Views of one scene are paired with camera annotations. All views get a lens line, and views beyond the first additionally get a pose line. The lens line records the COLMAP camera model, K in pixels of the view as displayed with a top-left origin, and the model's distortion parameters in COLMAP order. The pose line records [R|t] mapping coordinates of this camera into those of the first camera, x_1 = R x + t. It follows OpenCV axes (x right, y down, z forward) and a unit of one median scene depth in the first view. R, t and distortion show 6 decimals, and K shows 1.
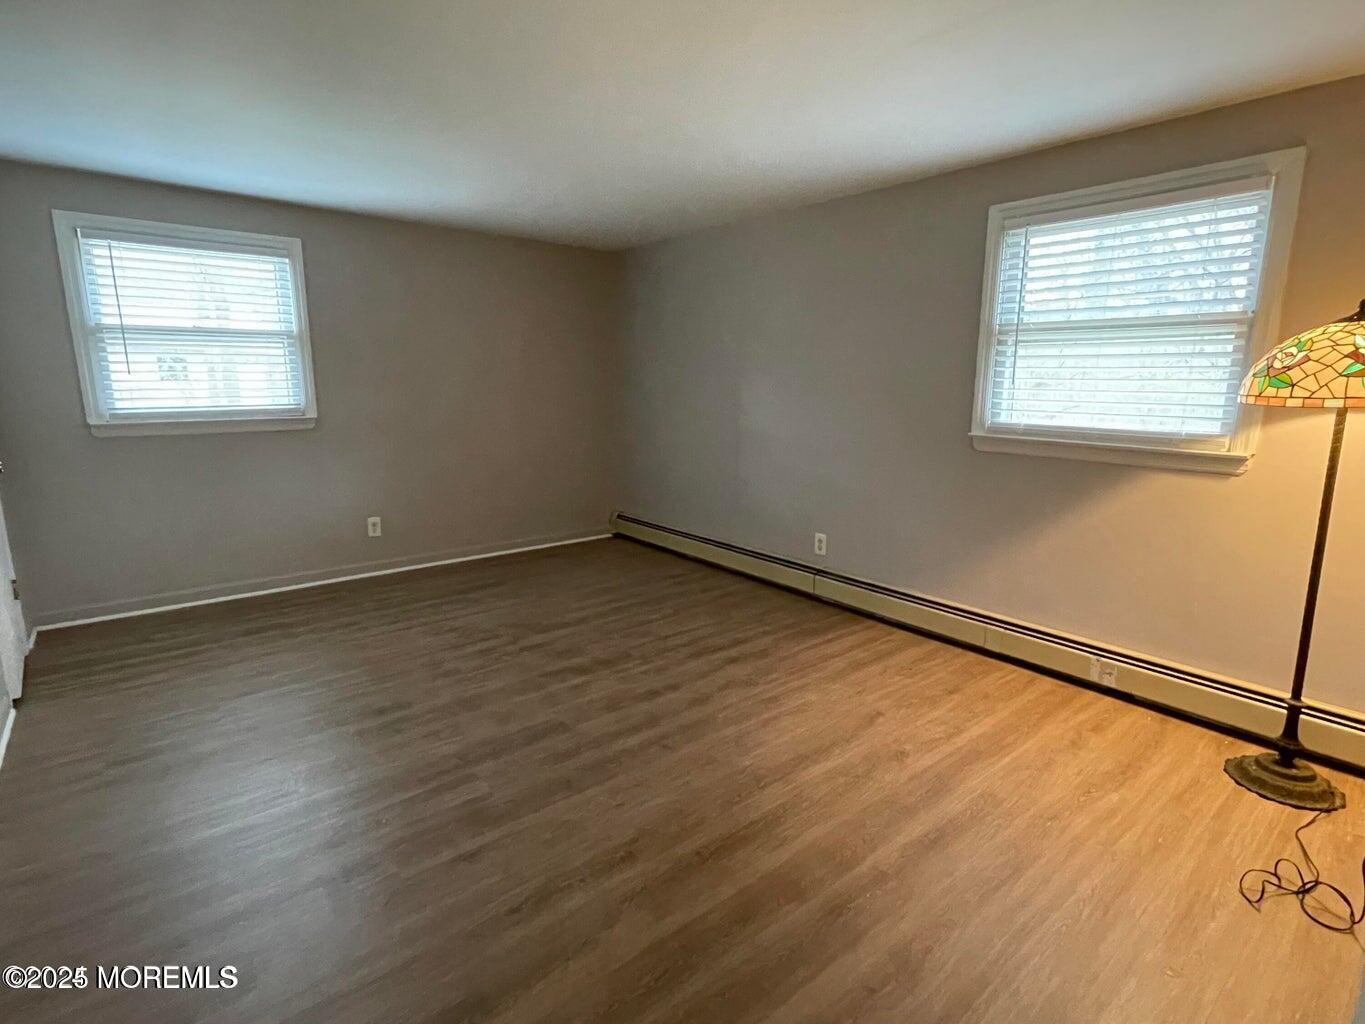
lens RADIAL K [[680.7, 0, 682.5], [0, 680.7, 512.0], [0, 0, 1]] dist [-0.004342, -0.000558]
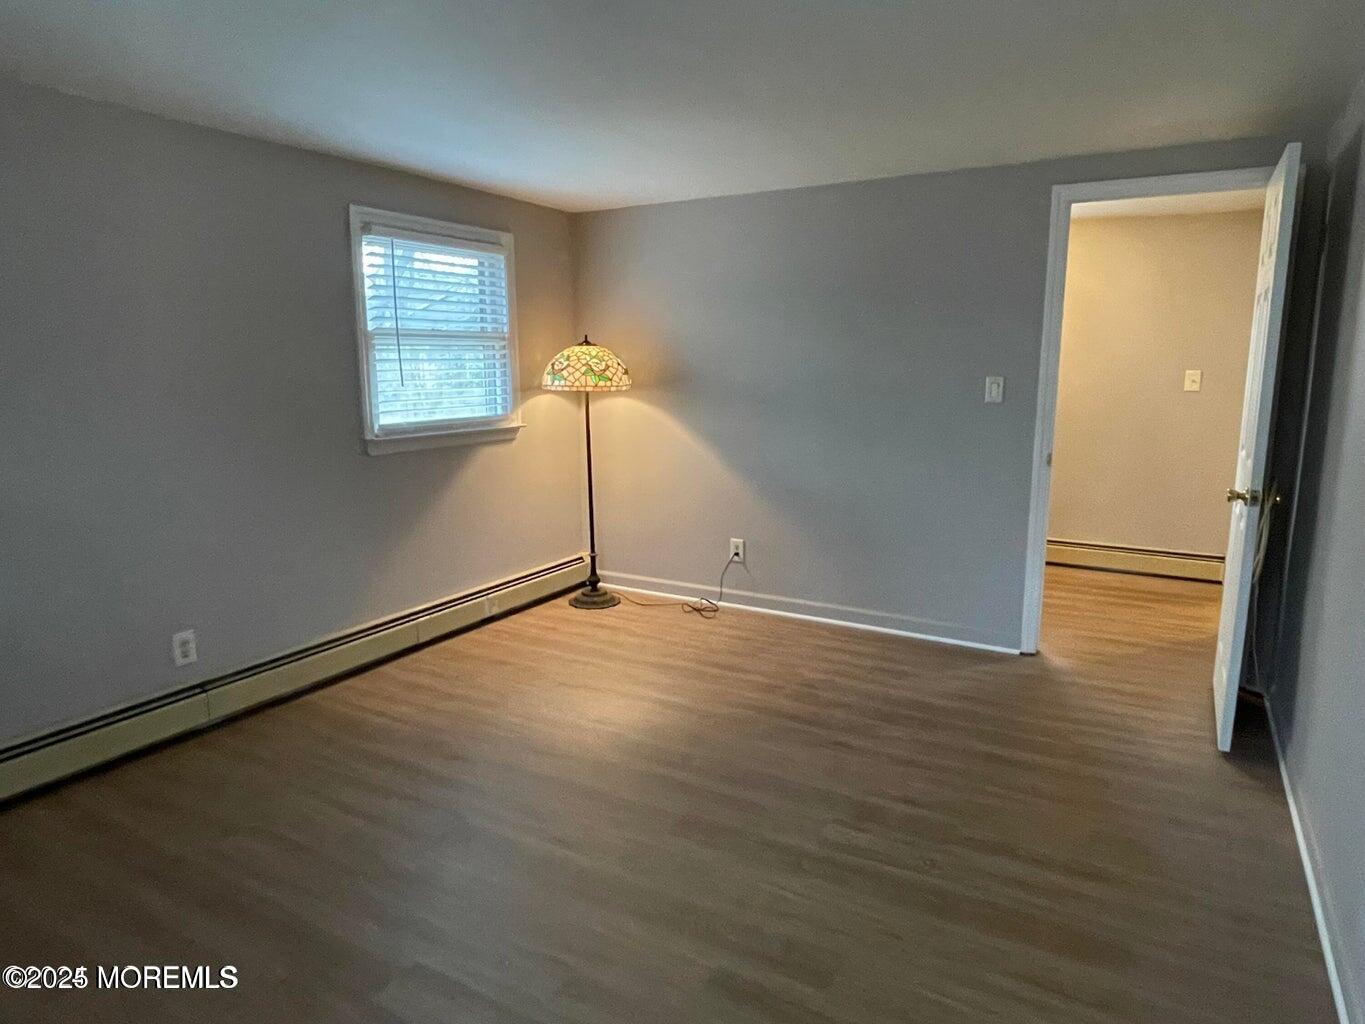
lens RADIAL K [[851.1, 0, 682.5], [0, 851.1, 512.0], [0, 0, 1]] dist [0.005145, 0.000284]
pose [[-0.353554, -0.170895, 0.919671, -1.002007], [0.182937, 0.951553, 0.247147, -0.276256], [-0.917351, 0.255622, -0.305162, 1.170685]]
